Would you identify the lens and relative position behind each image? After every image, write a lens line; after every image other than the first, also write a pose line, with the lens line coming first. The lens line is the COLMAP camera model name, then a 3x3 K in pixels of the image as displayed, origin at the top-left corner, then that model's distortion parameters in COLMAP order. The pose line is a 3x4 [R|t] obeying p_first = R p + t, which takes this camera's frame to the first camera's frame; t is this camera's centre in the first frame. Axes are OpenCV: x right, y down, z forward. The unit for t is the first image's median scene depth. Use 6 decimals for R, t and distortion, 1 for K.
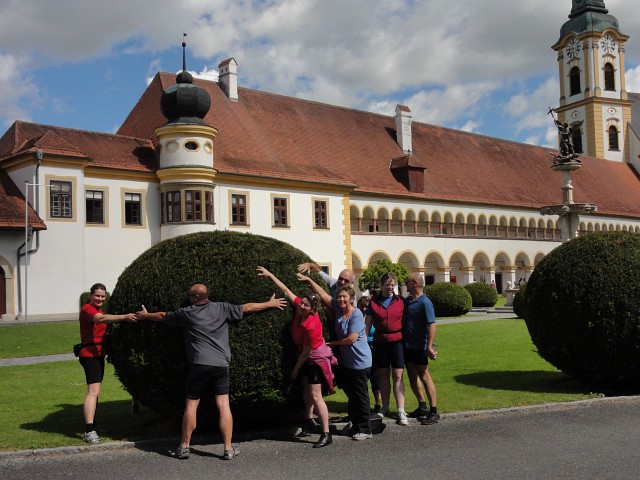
lens RADIAL K [[754.1, 0, 318.8], [0, 754.1, 235.4], [0, 0, 1]] dist [0.009371, 0.000000]
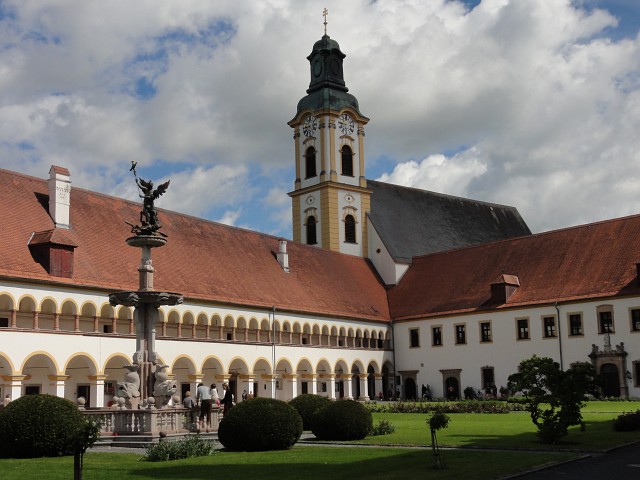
lens RADIAL K [[858.1, 0, 323.8], [0, 858.1, 238.5], [0, 0, 1]] dist [-0.073858, 0.000000]
pose [[0.961056, 0.047638, 0.272215, 0.134453], [-0.014963, 0.992555, -0.120872, 0.004929], [-0.275947, 0.112091, 0.954614, 0.084938]]
